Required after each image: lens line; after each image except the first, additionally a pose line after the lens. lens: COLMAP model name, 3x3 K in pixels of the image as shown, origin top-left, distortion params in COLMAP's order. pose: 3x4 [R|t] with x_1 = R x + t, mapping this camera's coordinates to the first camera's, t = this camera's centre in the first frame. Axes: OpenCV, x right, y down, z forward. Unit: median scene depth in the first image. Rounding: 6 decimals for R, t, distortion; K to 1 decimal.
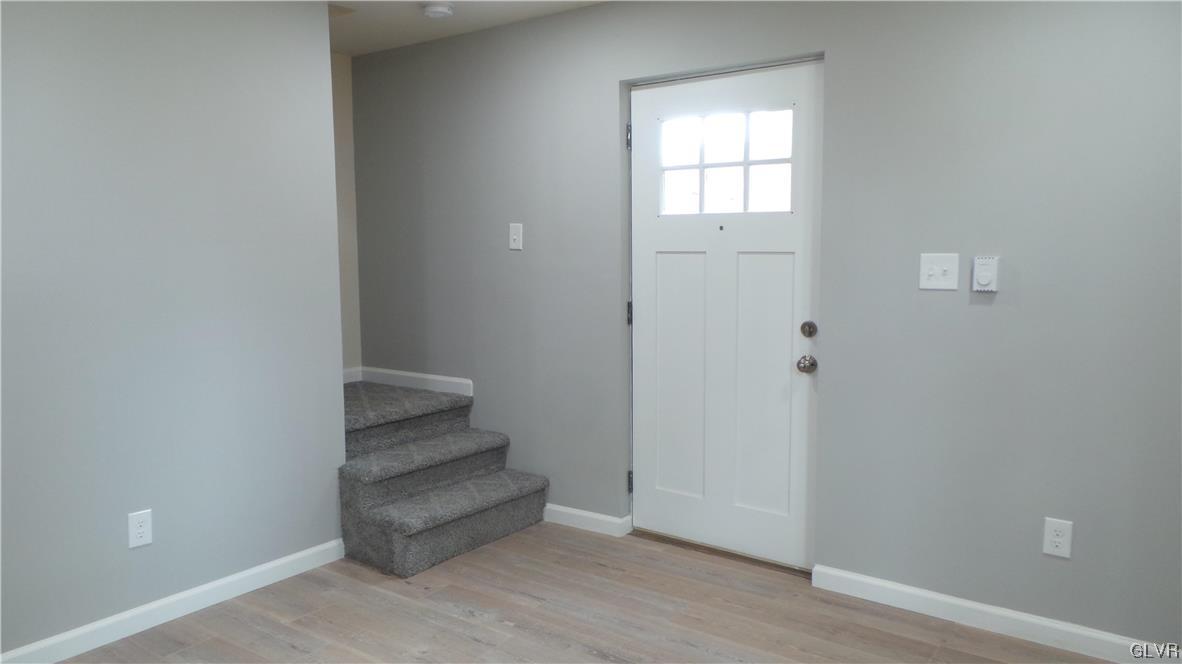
lens RADIAL K [[819.7, 0, 587.1], [0, 819.7, 331.0], [0, 0, 1]] dist [-0.002196, 0.019510]
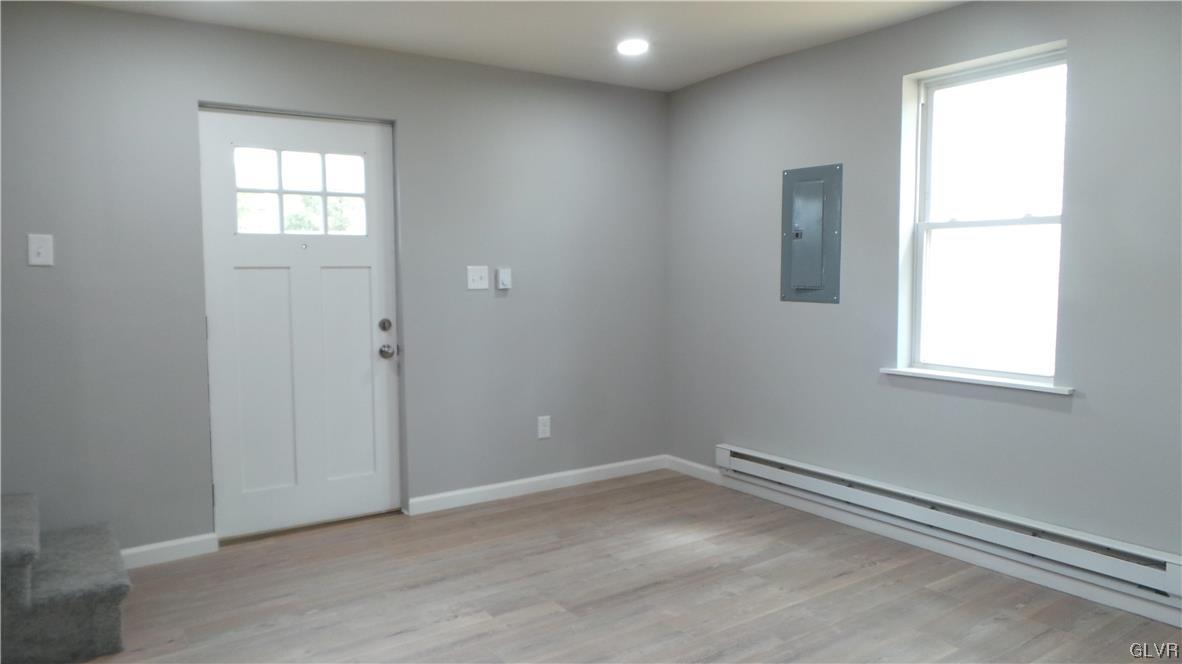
lens RADIAL K [[819.7, 0, 580.4], [0, 819.7, 330.1], [0, 0, 1]] dist [-0.002196, 0.019510]
pose [[0.344050, -0.065786, 0.936644, -0.854680], [0.108061, 0.993688, 0.030100, 0.000462], [-0.932712, 0.090859, 0.348988, 0.246601]]
